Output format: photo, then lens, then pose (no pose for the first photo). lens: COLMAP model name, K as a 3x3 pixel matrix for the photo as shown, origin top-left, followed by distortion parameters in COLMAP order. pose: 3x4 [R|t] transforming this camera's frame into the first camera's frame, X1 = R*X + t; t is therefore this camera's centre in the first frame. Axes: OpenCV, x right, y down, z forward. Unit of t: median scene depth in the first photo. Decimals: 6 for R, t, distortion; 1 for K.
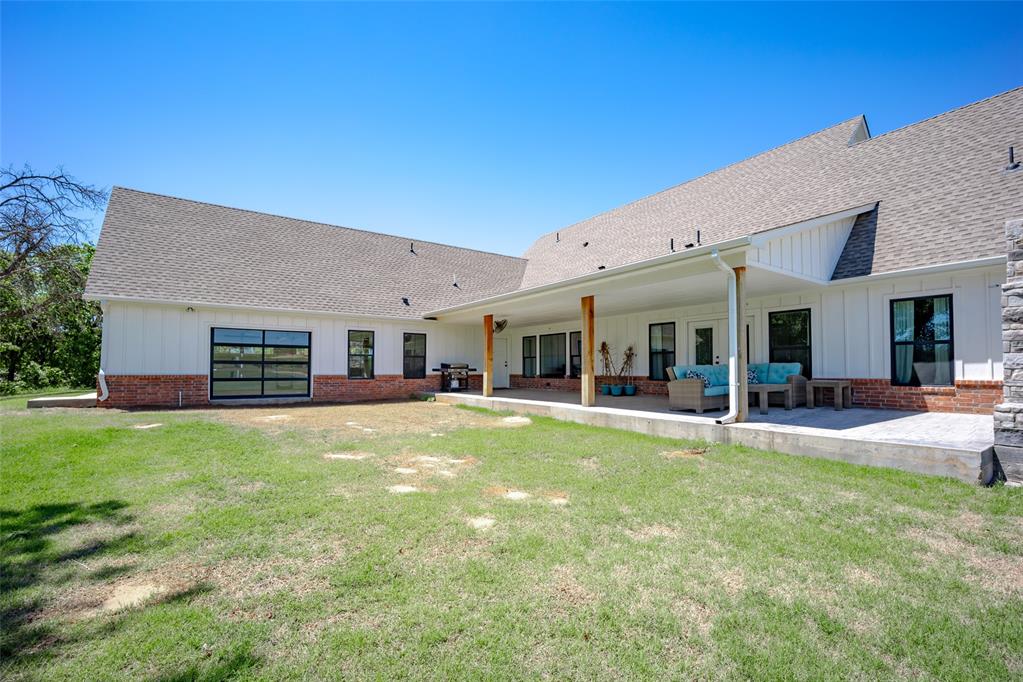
lens RADIAL K [[453.7, 0, 511.8], [0, 453.7, 355.1], [0, 0, 1]] dist [-0.010357, 0.000717]
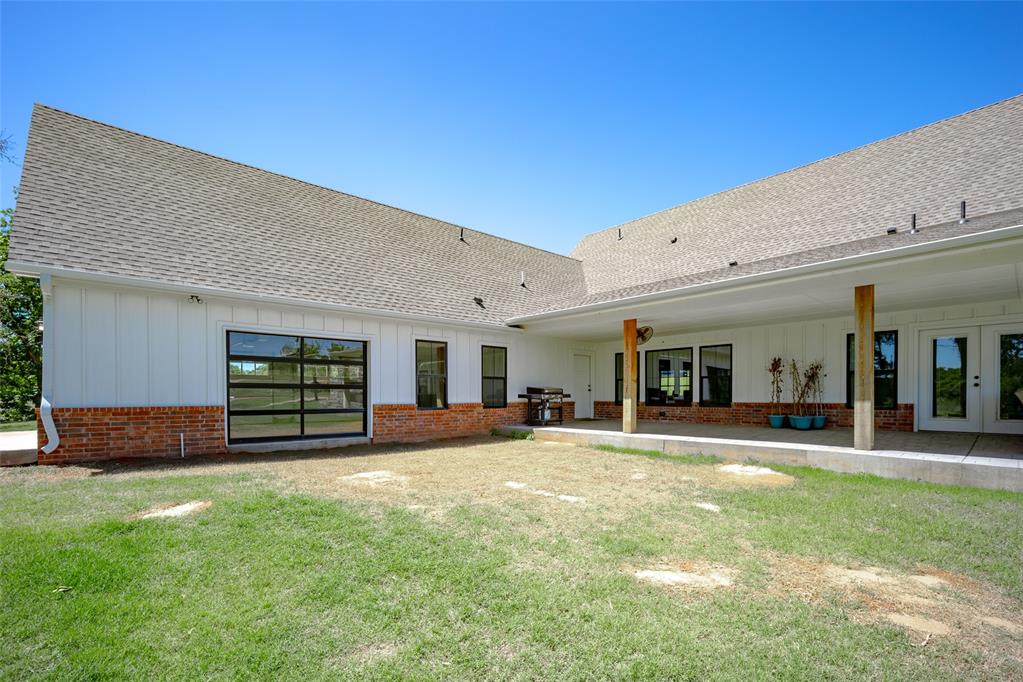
lens RADIAL K [[479.0, 0, 526.6], [0, 479.0, 395.7], [0, 0, 1]] dist [-0.005739, -0.000373]
pose [[0.992819, -0.003926, 0.119563, -0.296162], [0.000003, 0.999462, 0.032796, 0.007210], [-0.119628, -0.032560, 0.992285, 0.258526]]
